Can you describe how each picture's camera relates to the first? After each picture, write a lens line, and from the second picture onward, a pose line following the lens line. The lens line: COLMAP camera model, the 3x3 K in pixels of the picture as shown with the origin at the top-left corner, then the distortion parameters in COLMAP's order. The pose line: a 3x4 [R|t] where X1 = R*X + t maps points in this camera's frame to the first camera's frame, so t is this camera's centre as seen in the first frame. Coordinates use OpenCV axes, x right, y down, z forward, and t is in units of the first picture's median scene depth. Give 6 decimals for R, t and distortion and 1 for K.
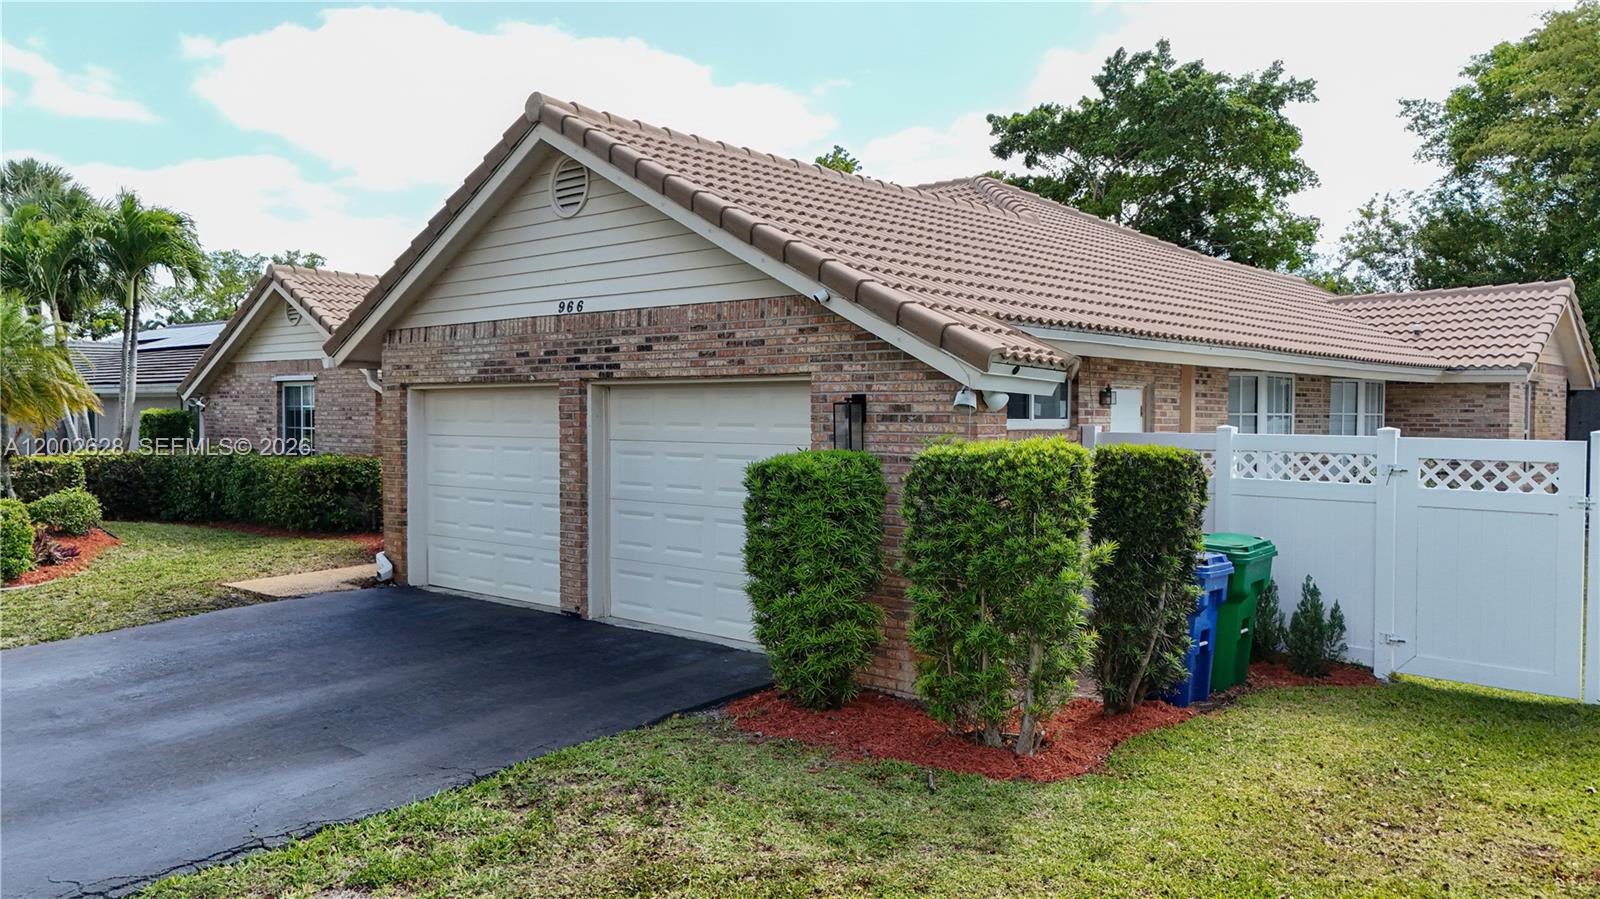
lens RADIAL K [[1175.5, 0, 806.5], [0, 1175.5, 446.4], [0, 0, 1]] dist [0.099062, -0.089779]
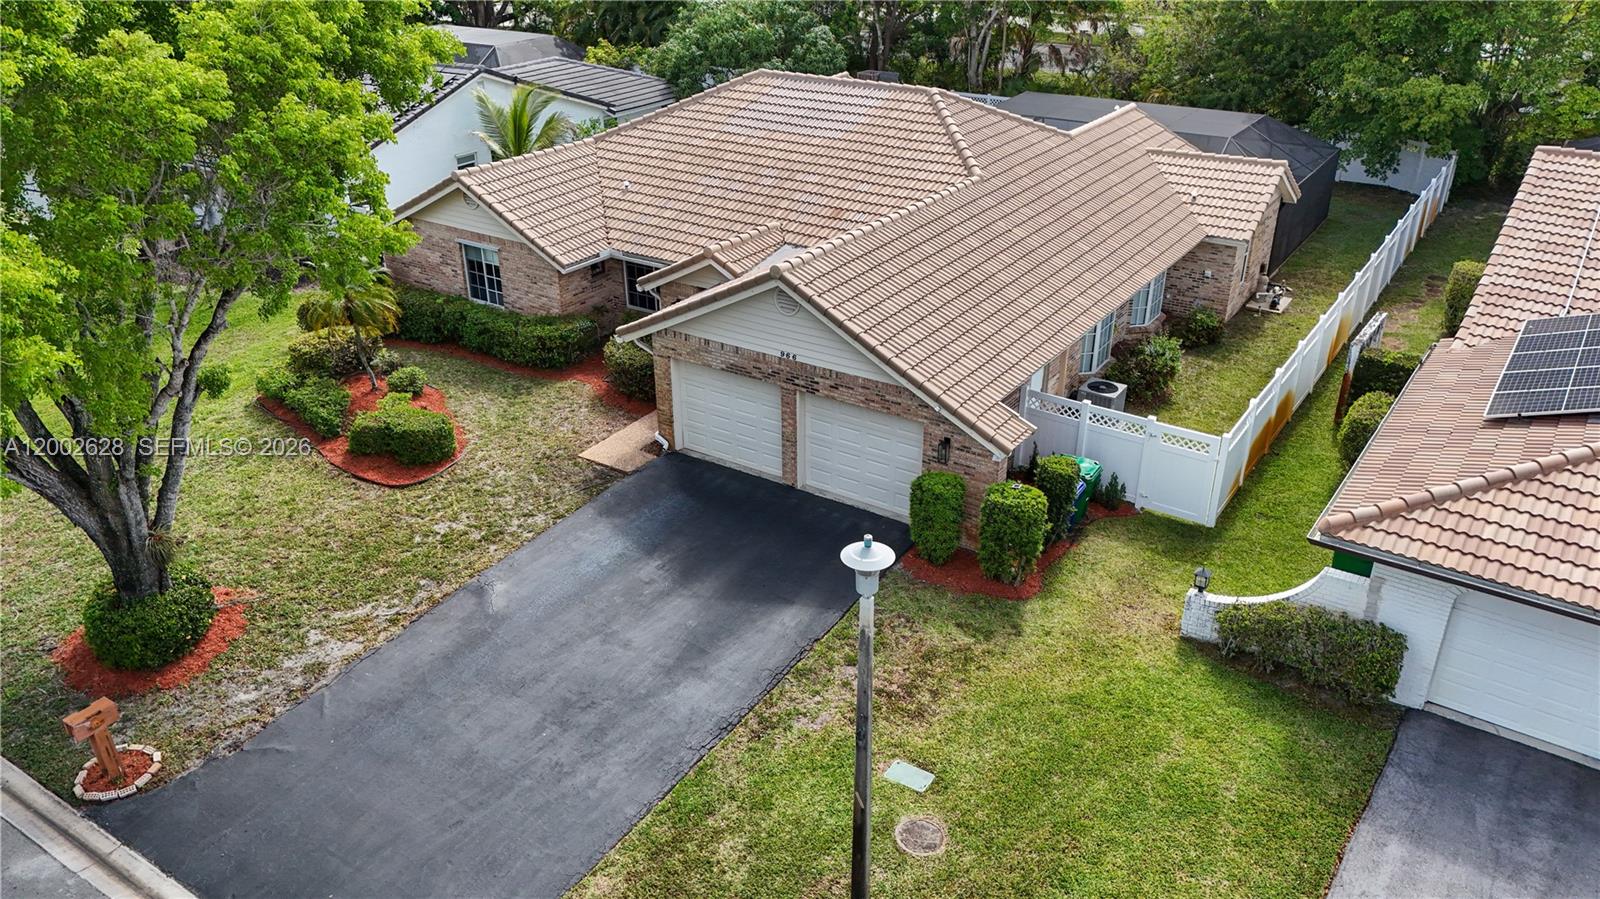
lens RADIAL K [[1175.5, 0, 806.5], [0, 1175.5, 446.4], [0, 0, 1]] dist [0.099062, -0.089779]
pose [[0.988207, -0.071817, 0.135237, -0.452139], [0.008849, 0.908496, 0.417799, -0.823890], [-0.152867, -0.411675, 0.898418, -0.911040]]
